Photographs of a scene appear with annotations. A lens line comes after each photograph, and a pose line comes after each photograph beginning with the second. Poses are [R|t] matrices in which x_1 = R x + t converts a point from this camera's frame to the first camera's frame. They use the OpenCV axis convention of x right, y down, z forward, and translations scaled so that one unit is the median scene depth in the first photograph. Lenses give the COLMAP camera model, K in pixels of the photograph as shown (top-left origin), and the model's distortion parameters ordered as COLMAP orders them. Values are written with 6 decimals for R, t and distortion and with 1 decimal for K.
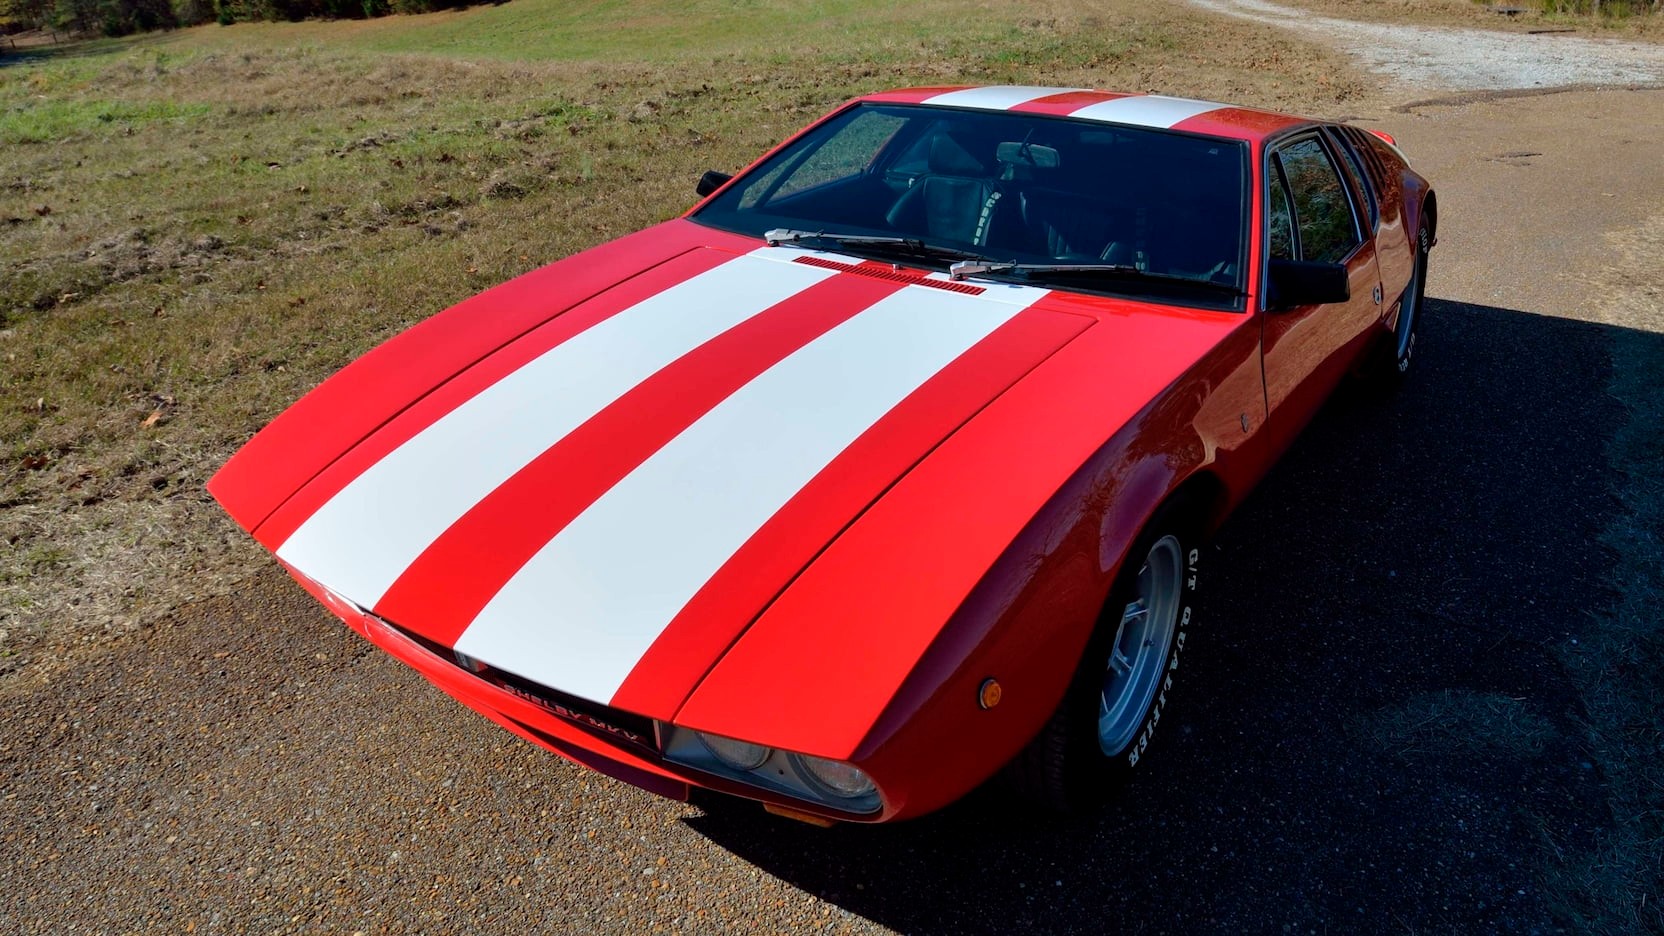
lens RADIAL K [[1351.7, 0, 832.0], [0, 1351.7, 468.0], [0, 0, 1]] dist [-0.006295, -0.001496]
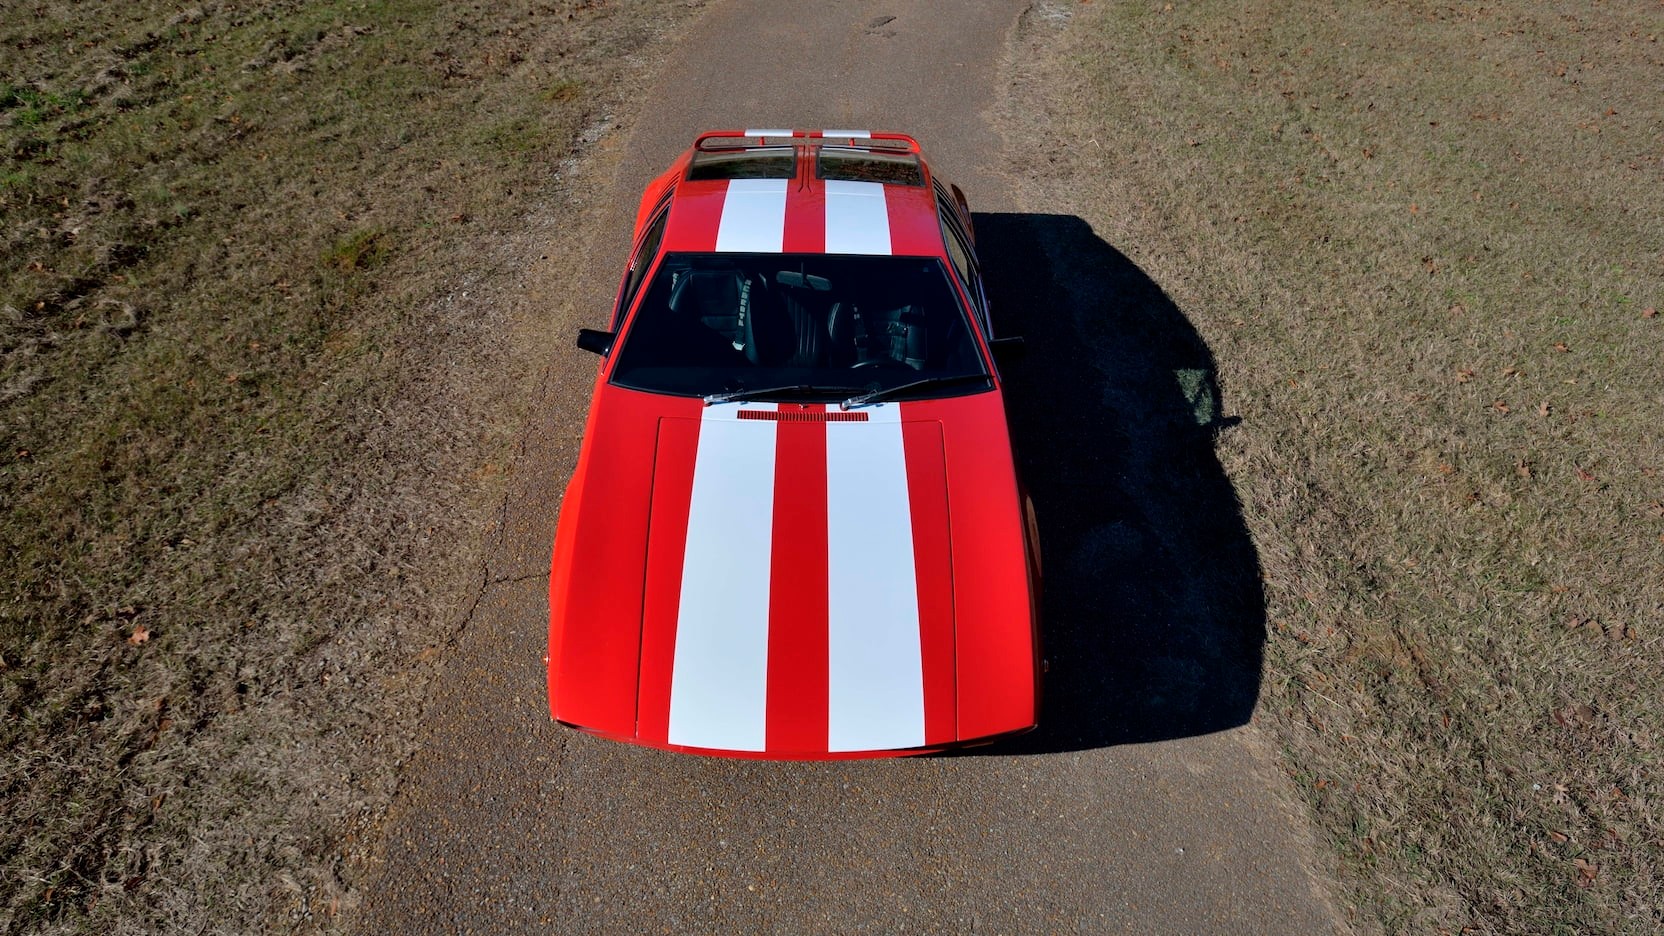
lens RADIAL K [[1351.7, 0, 832.0], [0, 1351.7, 468.0], [0, 0, 1]] dist [-0.006295, -0.001496]
pose [[0.794334, -0.360650, 0.488841, -0.714113], [0.187286, 0.910891, 0.367698, -0.637714], [-0.577891, -0.200522, 0.791096, -0.332877]]
